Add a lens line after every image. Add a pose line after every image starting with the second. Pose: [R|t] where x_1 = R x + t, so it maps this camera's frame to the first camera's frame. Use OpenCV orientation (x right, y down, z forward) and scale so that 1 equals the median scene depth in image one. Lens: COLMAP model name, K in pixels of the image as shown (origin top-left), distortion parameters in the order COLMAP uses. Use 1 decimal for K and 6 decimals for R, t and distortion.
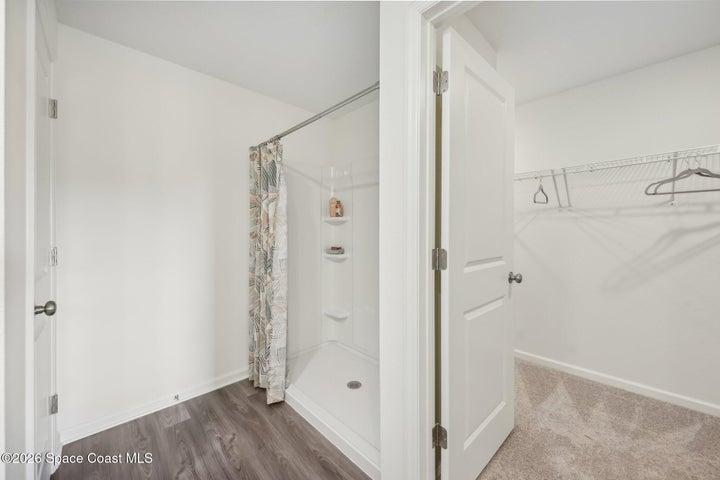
lens RADIAL K [[289.0, 0, 380.2], [0, 289.0, 227.3], [0, 0, 1]] dist [0.001352, -0.000377]
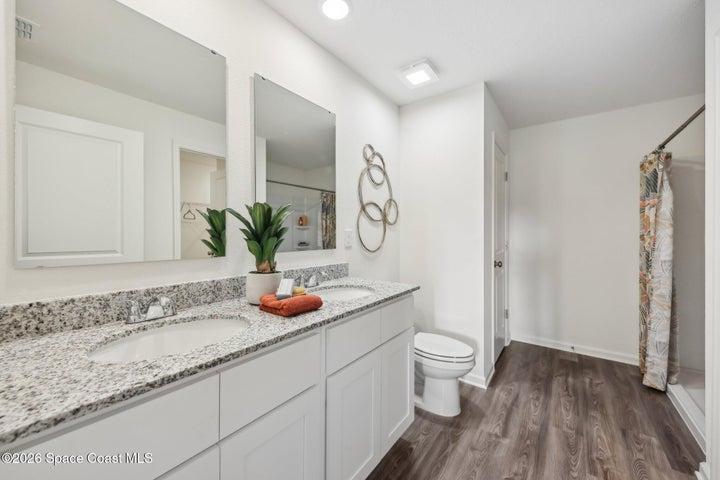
lens RADIAL K [[289.0, 0, 361.2], [0, 289.0, 235.6], [0, 0, 1]] dist [0.001352, -0.000377]
pose [[0.195325, 0.017704, -0.980579, 0.491238], [0.010513, 0.999742, 0.020144, -0.014264], [0.980682, -0.014243, 0.195089, -0.305967]]
